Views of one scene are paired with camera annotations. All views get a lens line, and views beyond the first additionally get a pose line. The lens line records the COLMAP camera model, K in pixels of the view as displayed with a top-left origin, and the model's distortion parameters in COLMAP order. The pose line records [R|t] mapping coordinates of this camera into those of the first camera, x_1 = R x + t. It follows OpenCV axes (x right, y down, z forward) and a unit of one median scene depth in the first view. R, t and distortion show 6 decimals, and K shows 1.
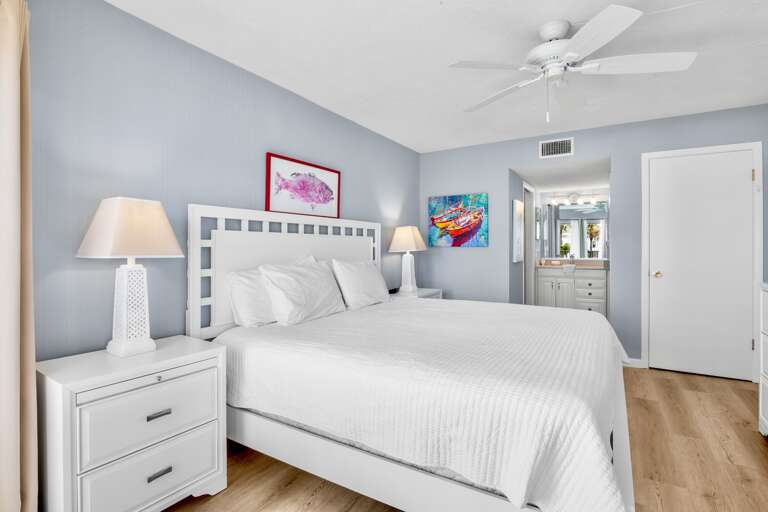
lens RADIAL K [[380.6, 0, 384.0], [0, 380.6, 256.0], [0, 0, 1]] dist [-0.001744, -0.000340]
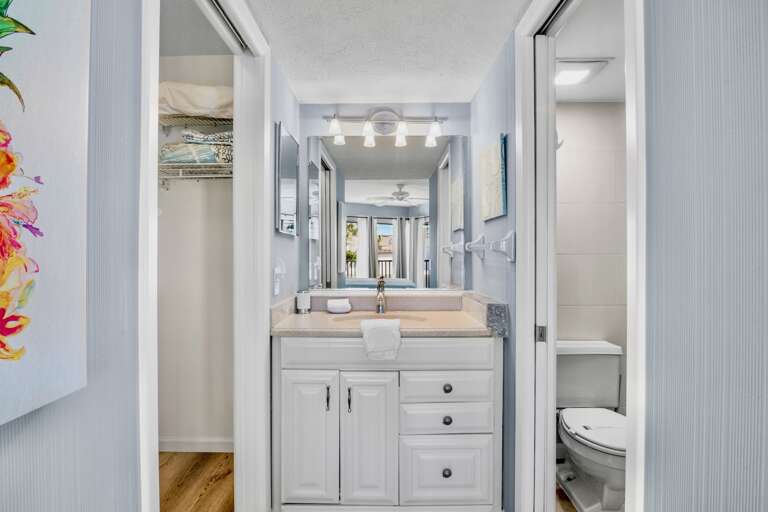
lens RADIAL K [[380.6, 0, 384.0], [0, 380.6, 256.0], [0, 0, 1]] dist [-0.001744, -0.000340]
pose [[0.857811, -0.001904, 0.513961, 0.314168], [0.008412, 0.999911, -0.010335, -0.022324], [-0.513896, 0.013189, 0.857751, 0.694138]]
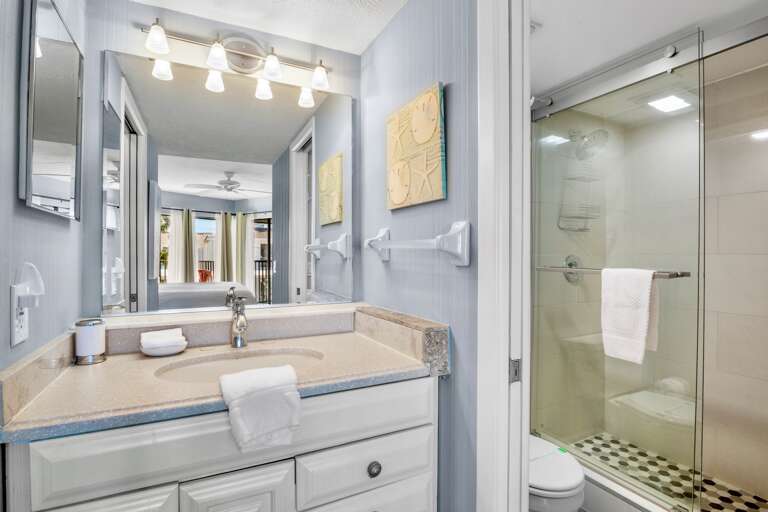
lens RADIAL K [[373.5, 0, 384.0], [0, 373.5, 256.0], [0, 0, 1]] dist [-0.033990, 0.000441]
pose [[0.535816, -0.002384, 0.844332, 0.353708], [0.011564, 0.999923, -0.004515, -0.024685], [-0.844256, 0.012183, 0.535802, 0.806594]]
